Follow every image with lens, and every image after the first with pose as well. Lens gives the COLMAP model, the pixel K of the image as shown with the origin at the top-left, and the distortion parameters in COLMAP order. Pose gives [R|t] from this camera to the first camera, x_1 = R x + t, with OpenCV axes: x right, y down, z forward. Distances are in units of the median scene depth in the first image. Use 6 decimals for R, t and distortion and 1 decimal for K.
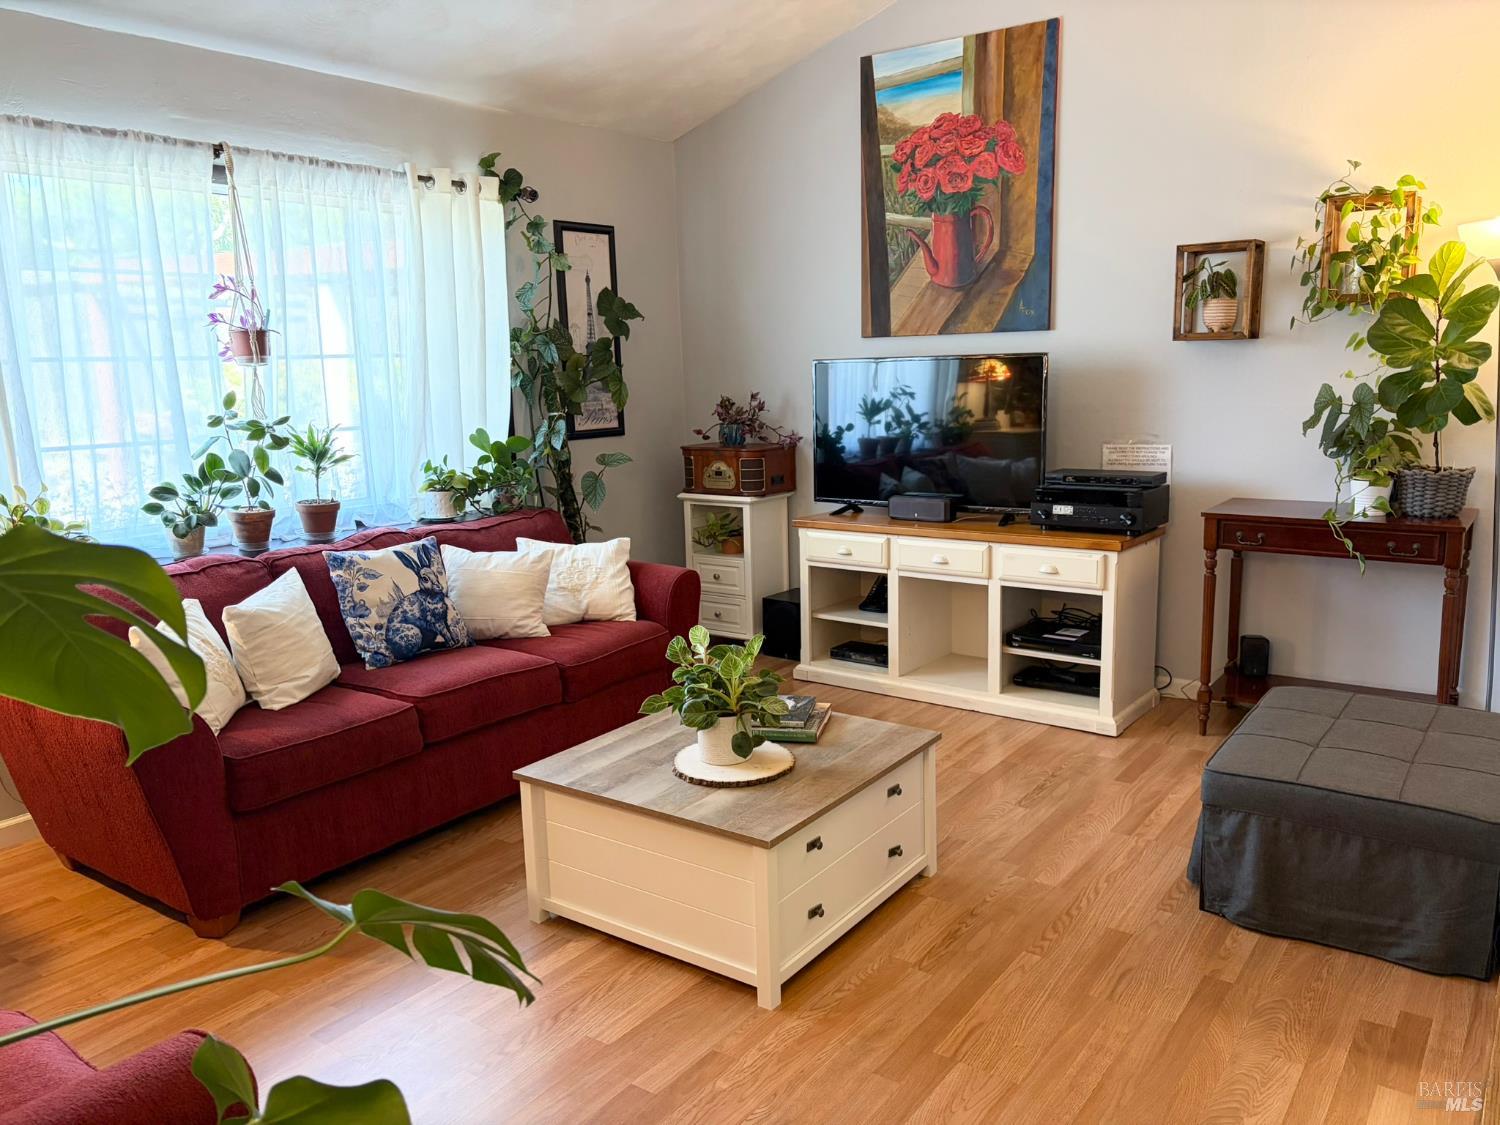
lens RADIAL K [[1132.2, 0, 747.2], [0, 1132.2, 564.0], [0, 0, 1]] dist [0.038394, -0.030969]
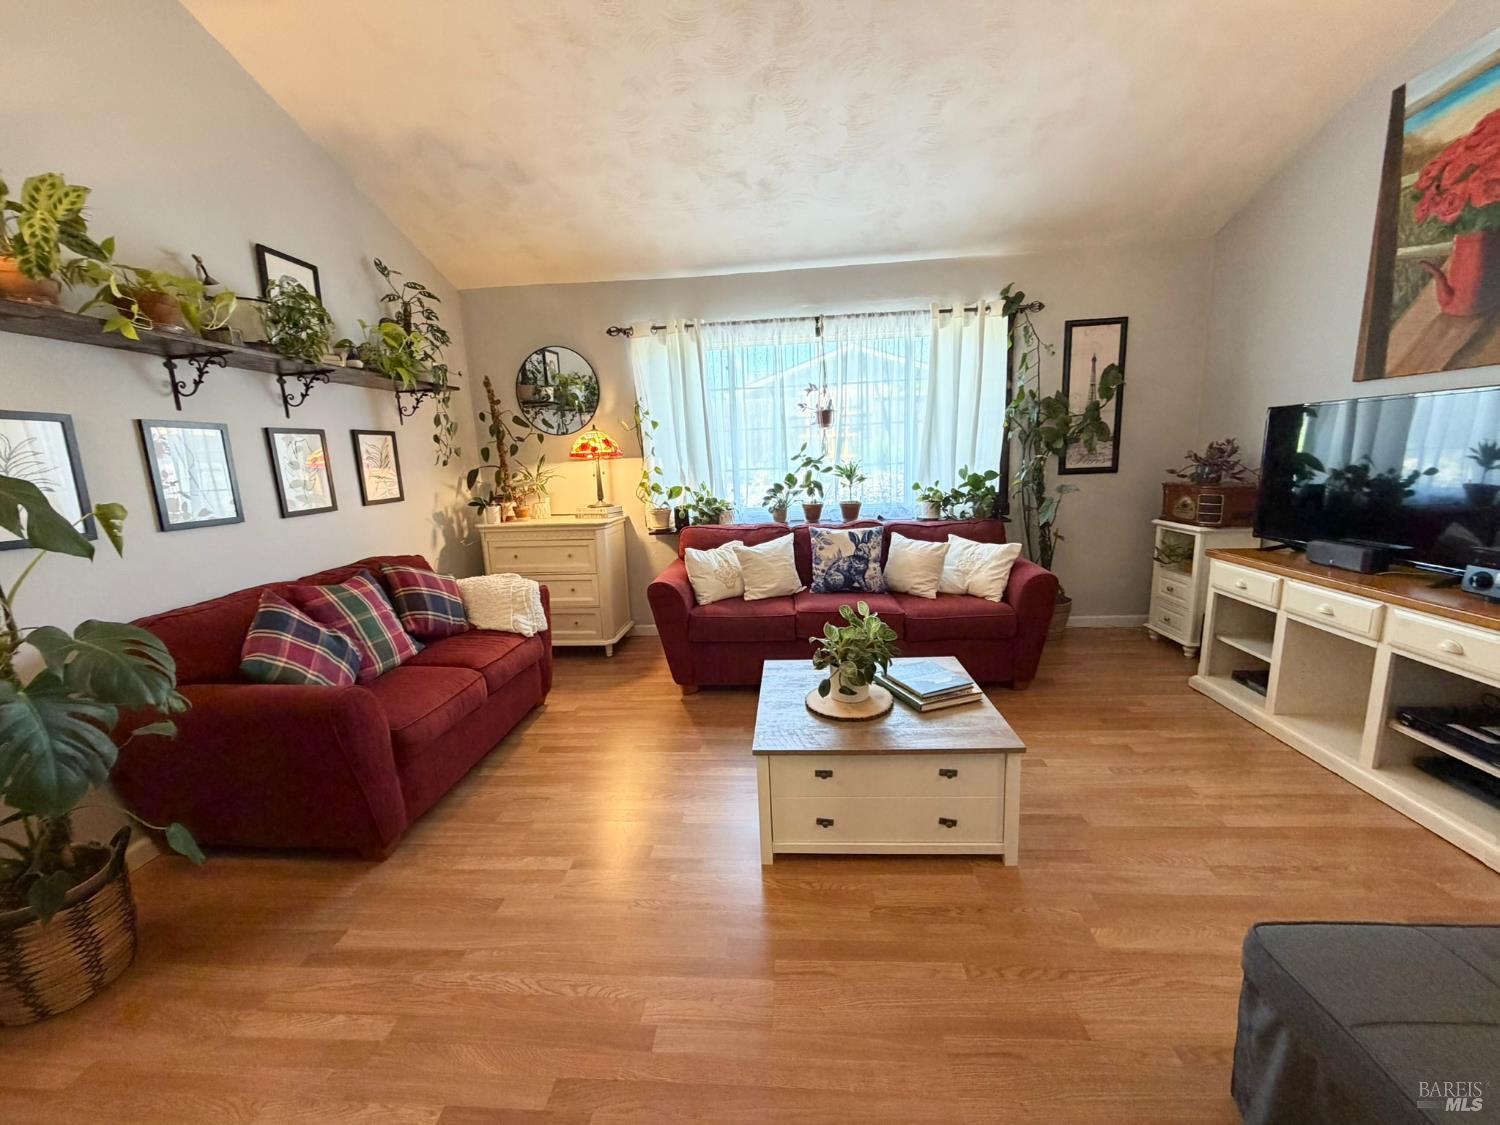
lens RADIAL K [[593.9, 0, 750.8], [0, 593.9, 555.7], [0, 0, 1]] dist [0.009406, -0.000452]
pose [[0.530006, 0.148832, -0.834831, 0.306359], [-0.122654, 0.987580, 0.098195, -0.036500], [0.839077, 0.050352, 0.541678, 0.288885]]
